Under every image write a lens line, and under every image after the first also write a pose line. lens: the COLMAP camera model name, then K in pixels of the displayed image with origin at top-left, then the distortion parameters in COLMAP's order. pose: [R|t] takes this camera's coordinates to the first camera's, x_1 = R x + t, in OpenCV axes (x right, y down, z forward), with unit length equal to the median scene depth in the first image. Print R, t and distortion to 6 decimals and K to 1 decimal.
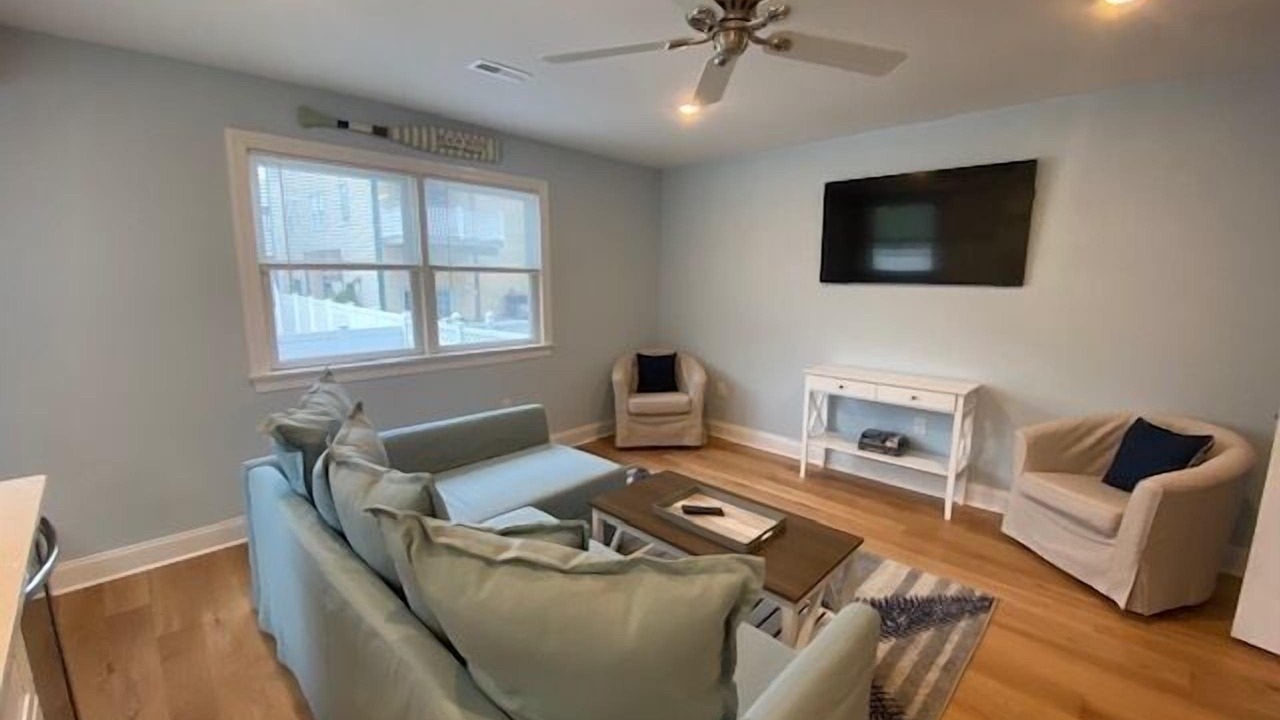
lens RADIAL K [[508.8, 0, 645.8], [0, 508.8, 357.8], [0, 0, 1]] dist [-0.000703, -0.000103]
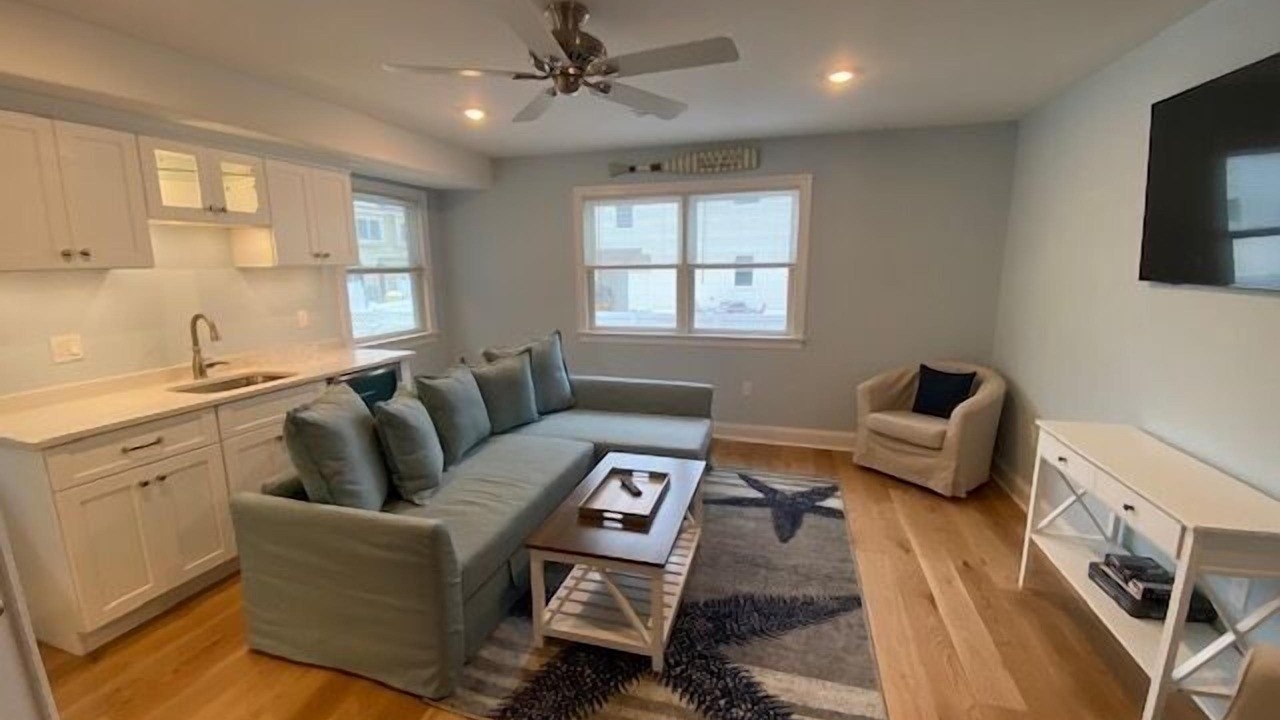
lens RADIAL K [[533.6, 0, 640.0], [0, 533.6, 360.0], [0, 0, 1]] dist [0.001388, 0.000024]
pose [[0.459431, 0.145225, -0.876260, 0.705997], [-0.127856, 0.987081, 0.096556, -0.055017], [0.878963, 0.067674, 0.472064, 0.273255]]
